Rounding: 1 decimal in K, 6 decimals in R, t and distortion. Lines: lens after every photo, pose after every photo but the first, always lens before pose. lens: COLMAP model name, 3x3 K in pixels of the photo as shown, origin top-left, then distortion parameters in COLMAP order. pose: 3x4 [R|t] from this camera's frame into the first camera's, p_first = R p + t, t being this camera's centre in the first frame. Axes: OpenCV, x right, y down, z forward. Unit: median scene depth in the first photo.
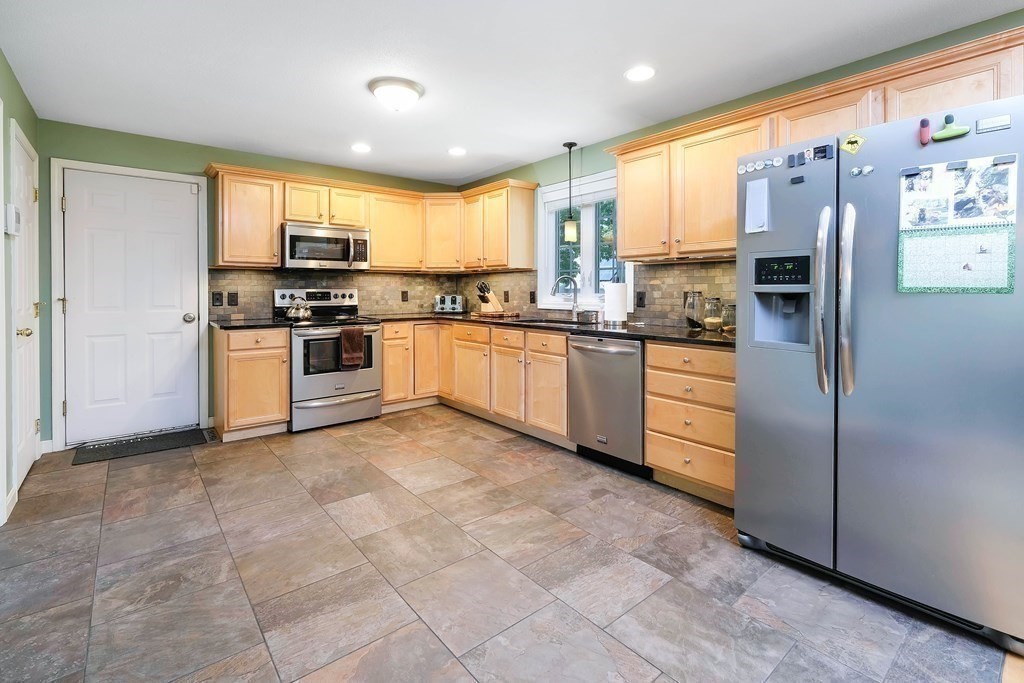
lens RADIAL K [[453.3, 0, 509.3], [0, 453.3, 291.7], [0, 0, 1]] dist [-0.000656, -0.000207]
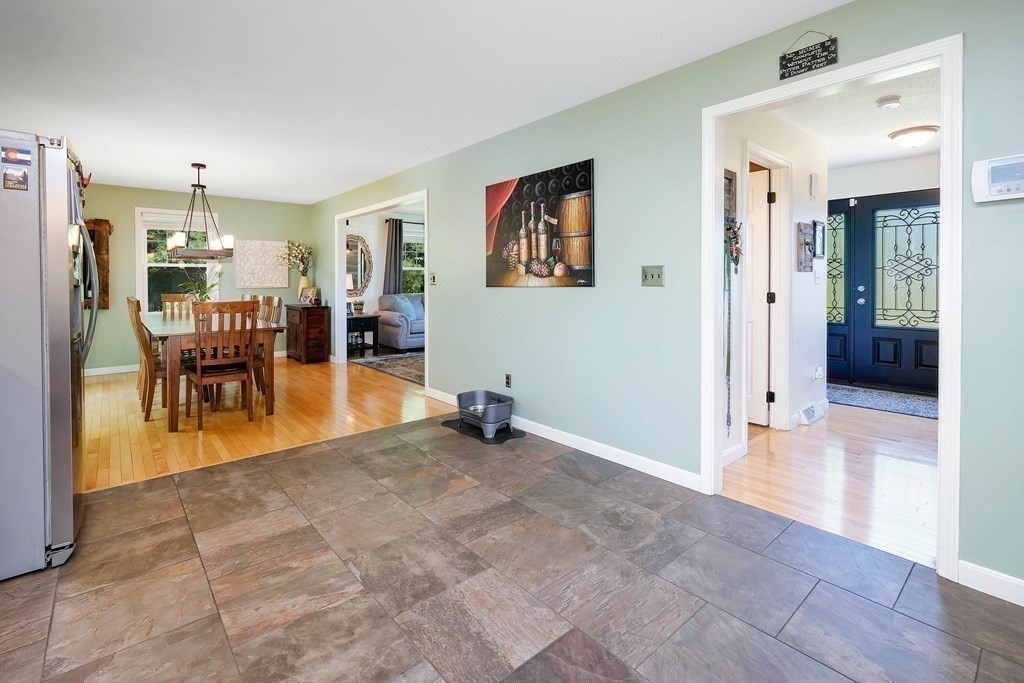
lens RADIAL K [[474.4, 0, 510.2], [0, 474.4, 284.9], [0, 0, 1]] dist [-0.000686, 0.000349]
pose [[-0.999775, 0.006683, -0.020125, -0.199335], [0.006355, 0.999847, 0.016304, -0.008619], [0.020230, 0.016173, -0.999665, 1.041782]]
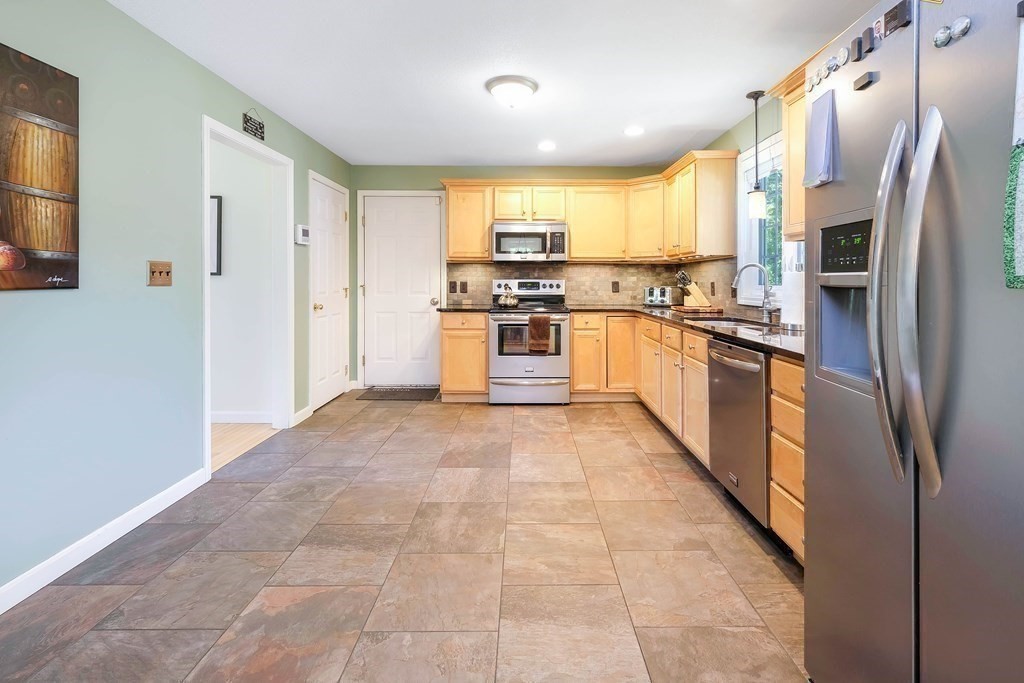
lens RADIAL K [[456.3, 0, 537.9], [0, 456.3, 281.0], [0, 0, 1]] dist [0.000965, 0.000131]
pose [[0.791871, 0.003817, -0.610676, 0.310230], [-0.006503, 0.999976, -0.002183, 0.000244], [0.610654, 0.005700, 0.791877, 0.150495]]
